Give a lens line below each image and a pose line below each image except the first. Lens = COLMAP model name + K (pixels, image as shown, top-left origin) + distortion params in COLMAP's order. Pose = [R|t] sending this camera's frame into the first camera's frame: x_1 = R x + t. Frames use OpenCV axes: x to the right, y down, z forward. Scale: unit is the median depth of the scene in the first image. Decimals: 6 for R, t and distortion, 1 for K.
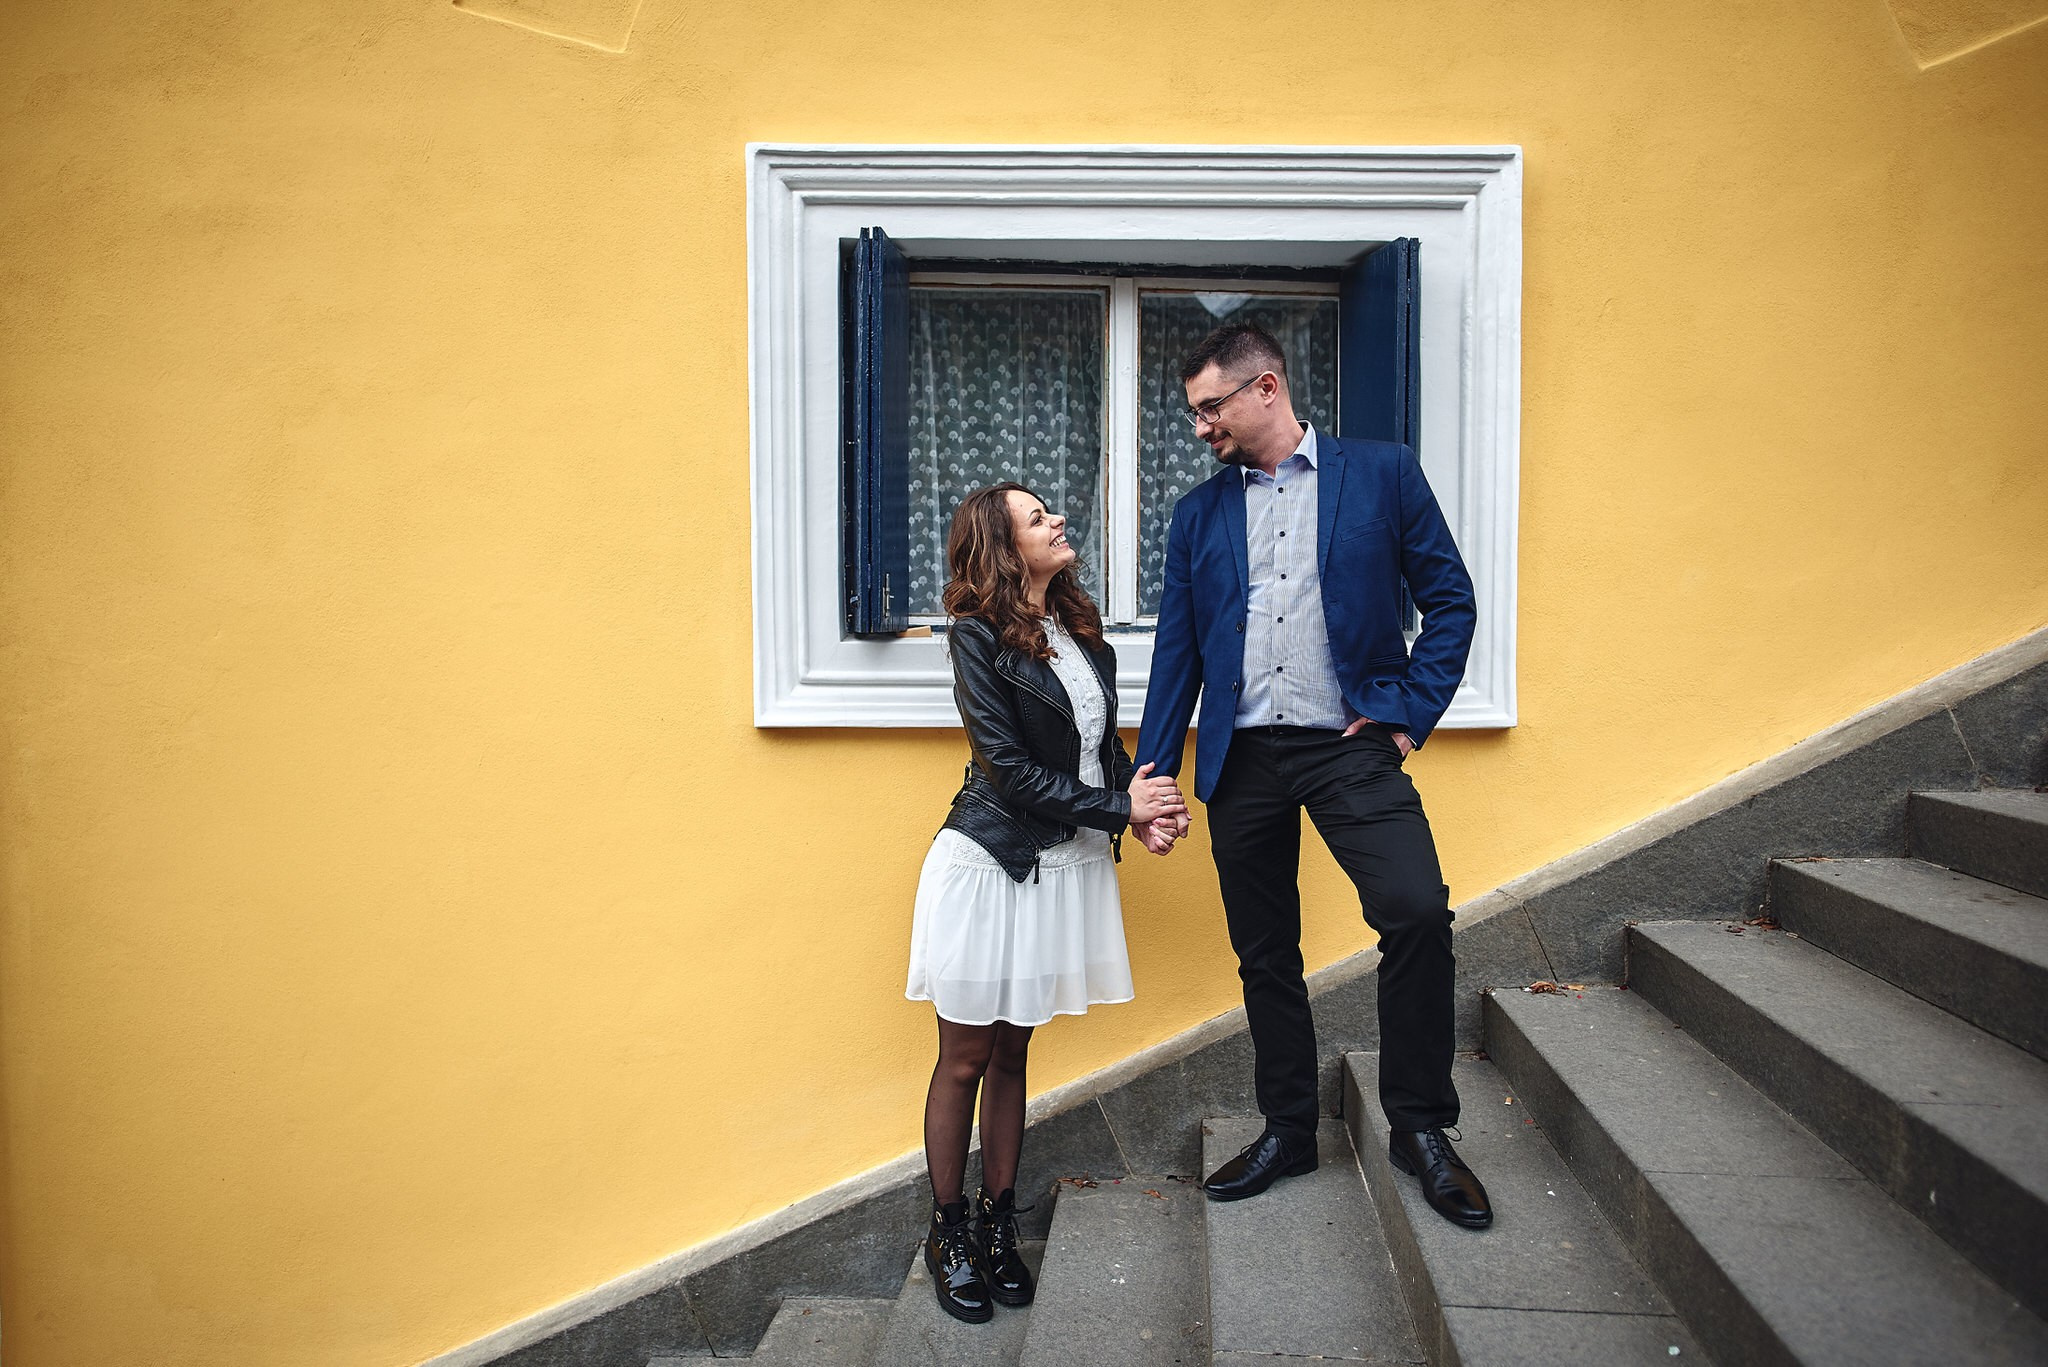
lens RADIAL K [[1276.6, 0, 1027.9], [0, 1276.6, 682.3], [0, 0, 1]] dist [-0.003301, -0.000749]
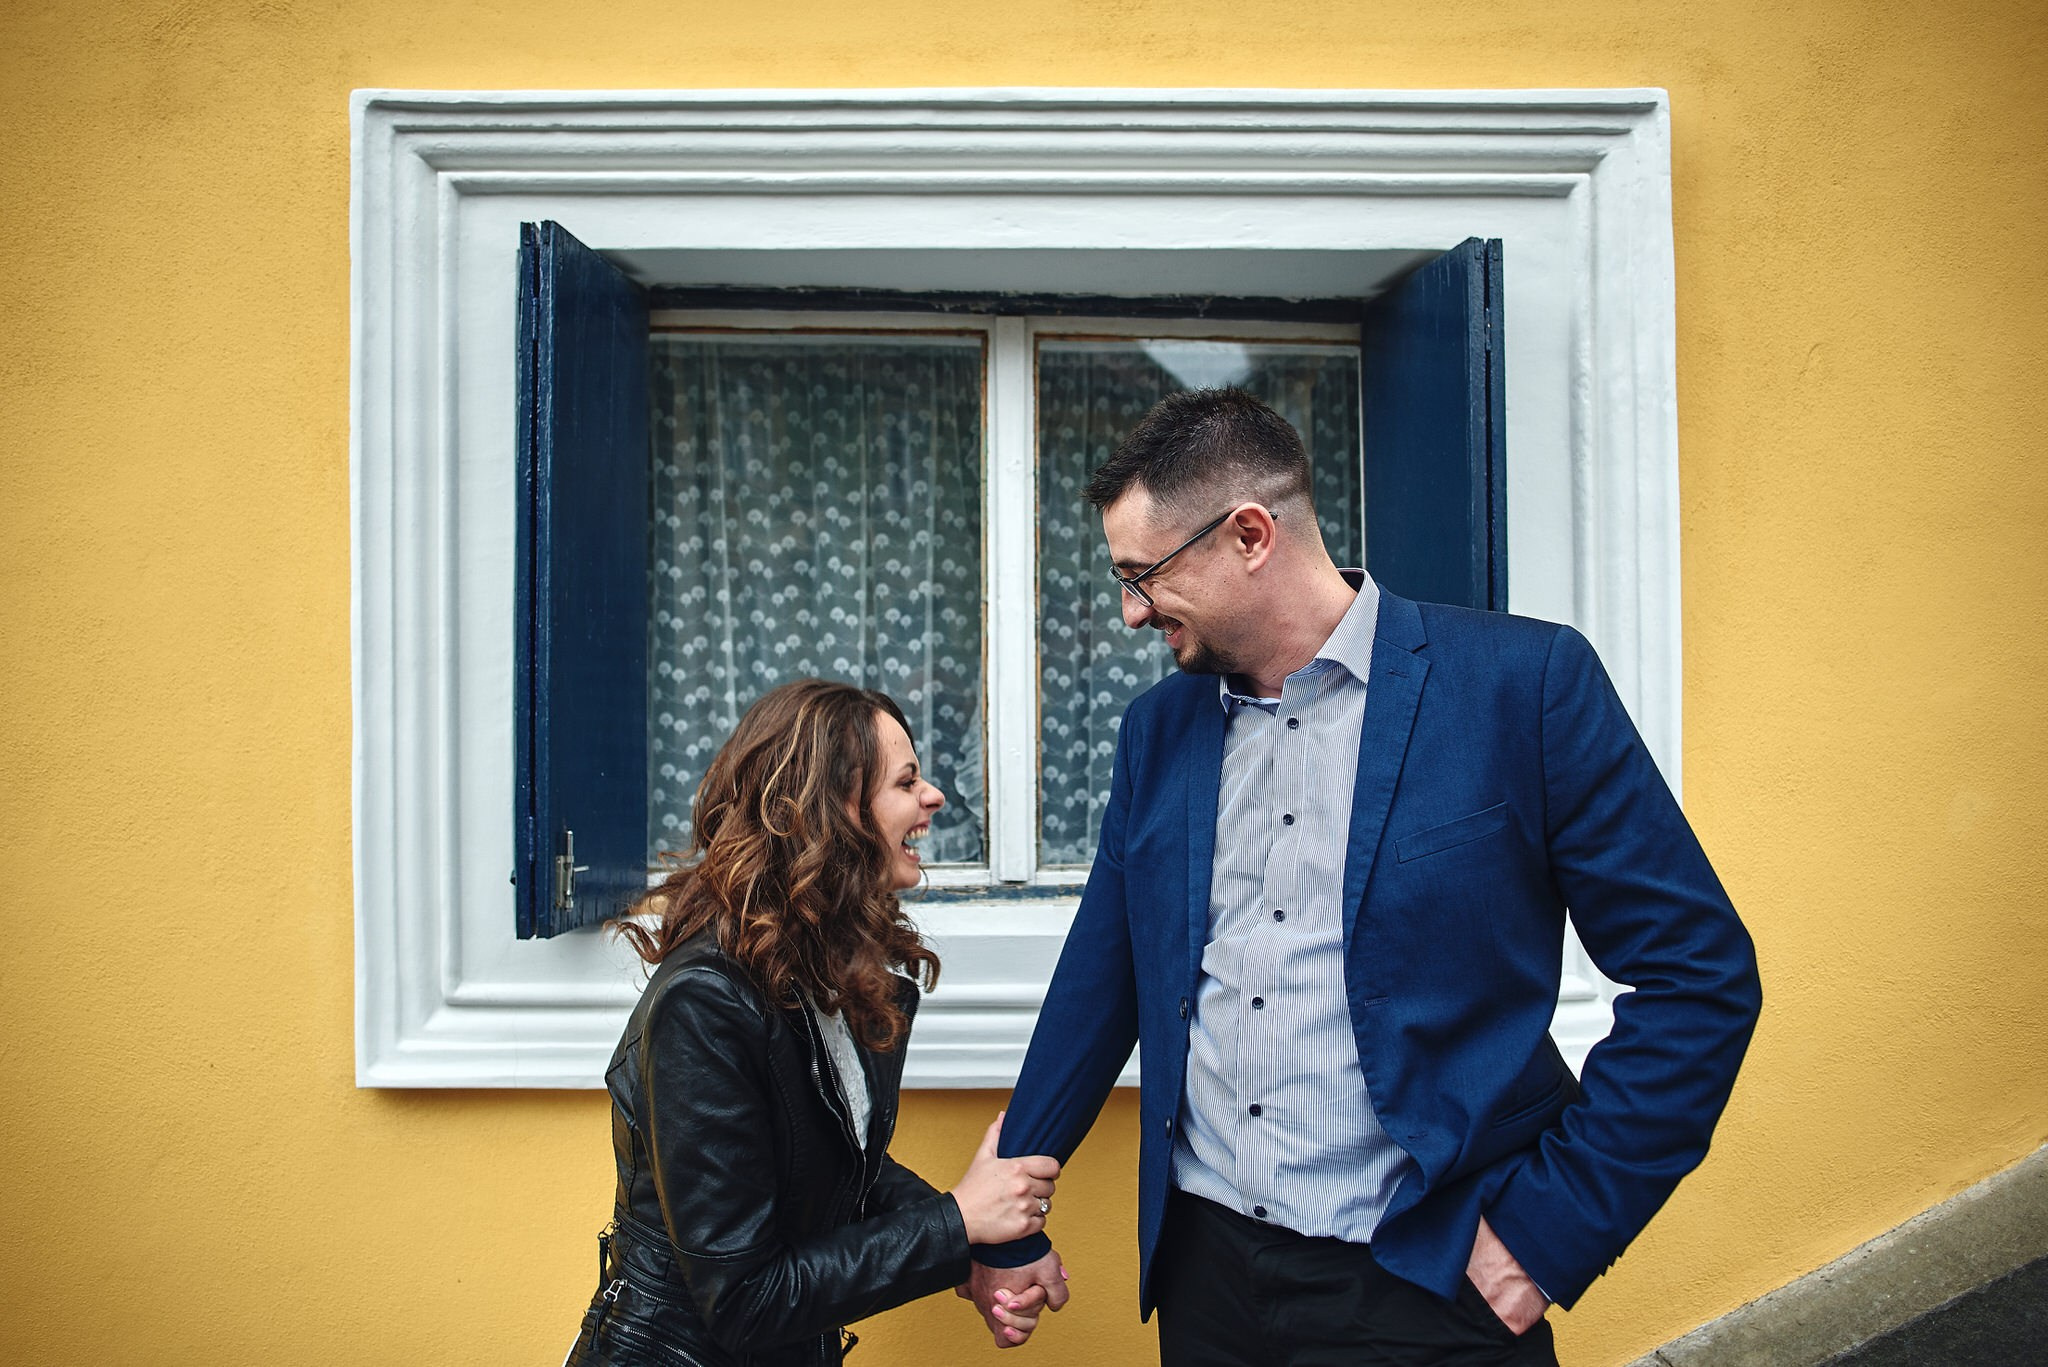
lens RADIAL K [[1276.6, 0, 1020.9], [0, 1276.6, 687.6], [0, 0, 1]] dist [-0.003301, -0.000749]
pose [[0.999980, -0.005675, -0.002726, 0.085344], [0.005511, 0.998376, -0.056706, -0.109413], [0.003043, 0.056690, 0.998387, 0.417290]]
